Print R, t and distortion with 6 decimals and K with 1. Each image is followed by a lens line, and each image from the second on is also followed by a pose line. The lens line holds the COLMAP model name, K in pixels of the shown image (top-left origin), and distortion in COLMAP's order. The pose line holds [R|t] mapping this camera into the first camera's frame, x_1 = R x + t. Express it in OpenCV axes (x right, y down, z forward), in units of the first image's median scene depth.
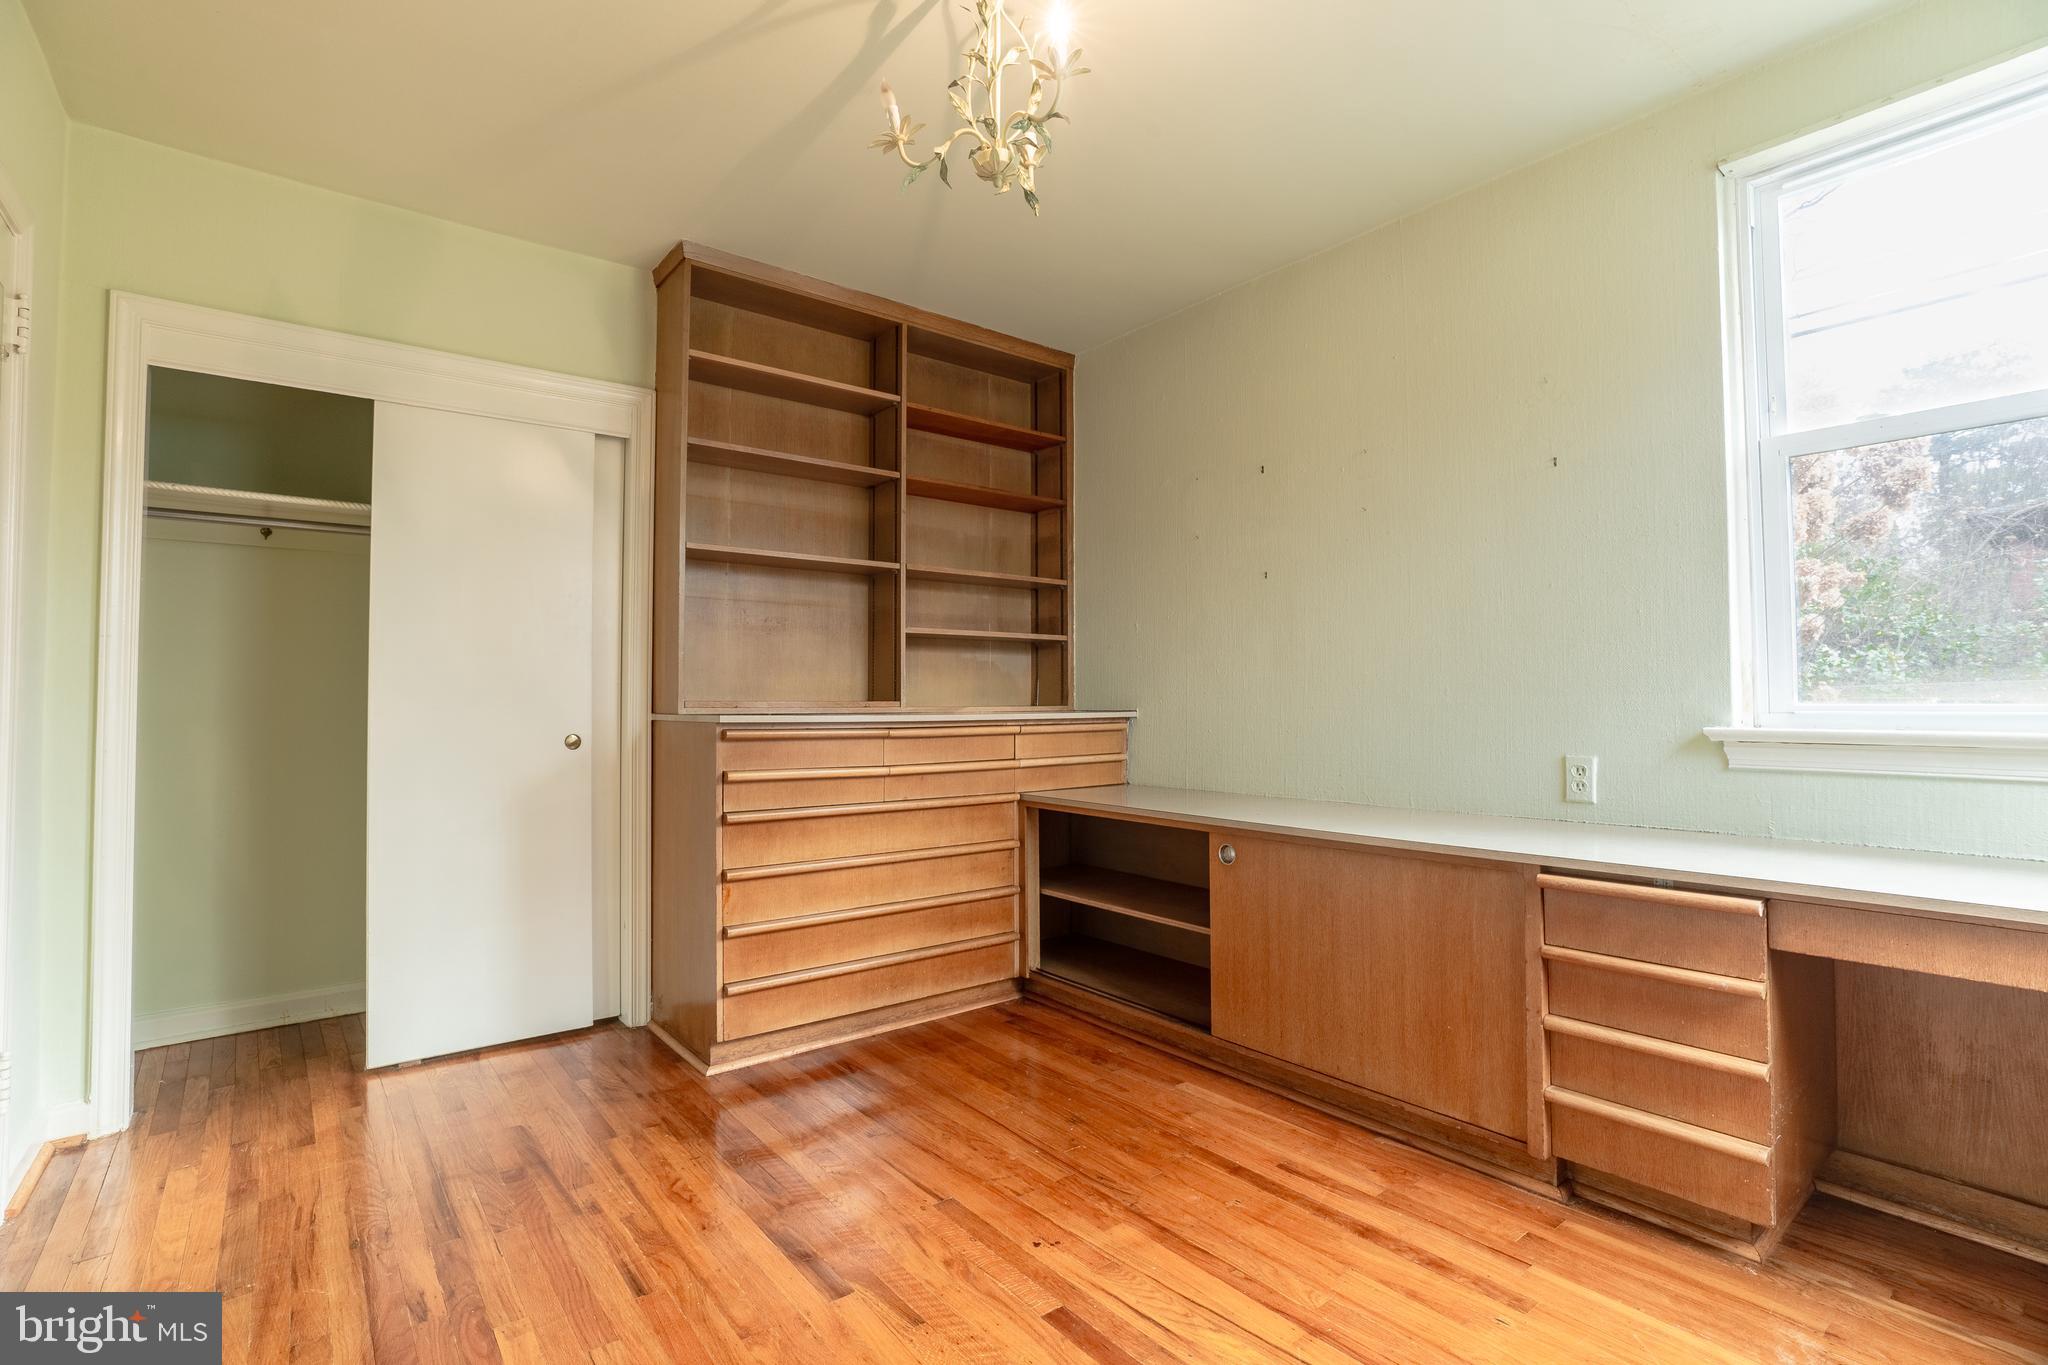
lens RADIAL K [[937.6, 0, 1016.8], [0, 937.6, 681.9], [0, 0, 1]] dist [-0.000294, 0.001169]
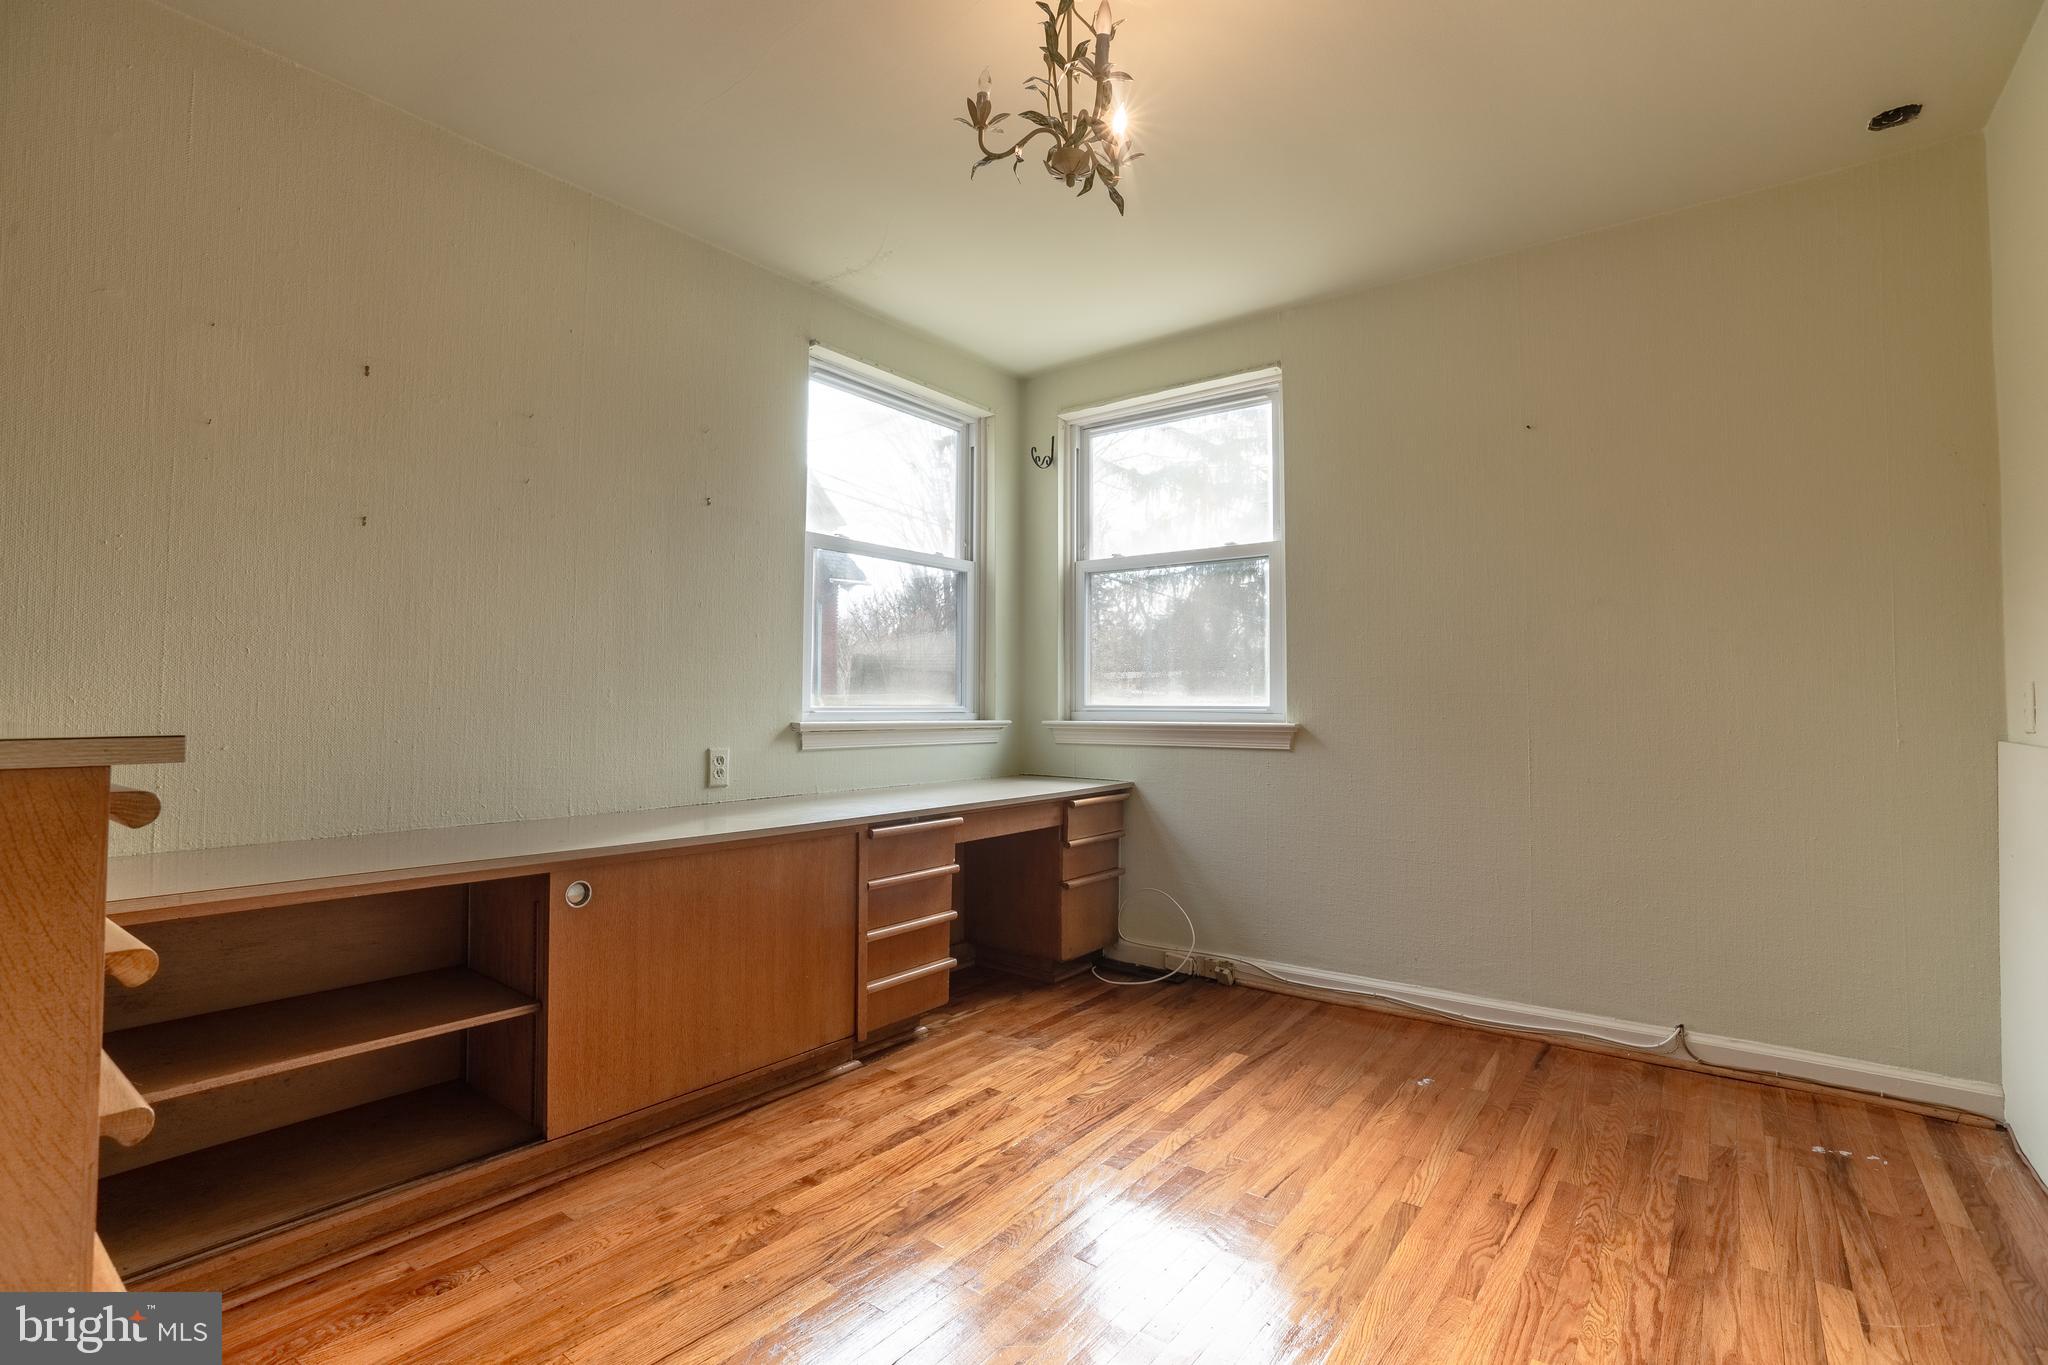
lens RADIAL K [[937.6, 0, 1016.8], [0, 937.6, 686.8], [0, 0, 1]] dist [-0.000294, 0.001169]
pose [[-0.200301, 0.025160, 0.979411, -0.745691], [-0.025251, 0.999206, -0.030833, 0.029637], [-0.979409, -0.030907, -0.199507, 0.957550]]
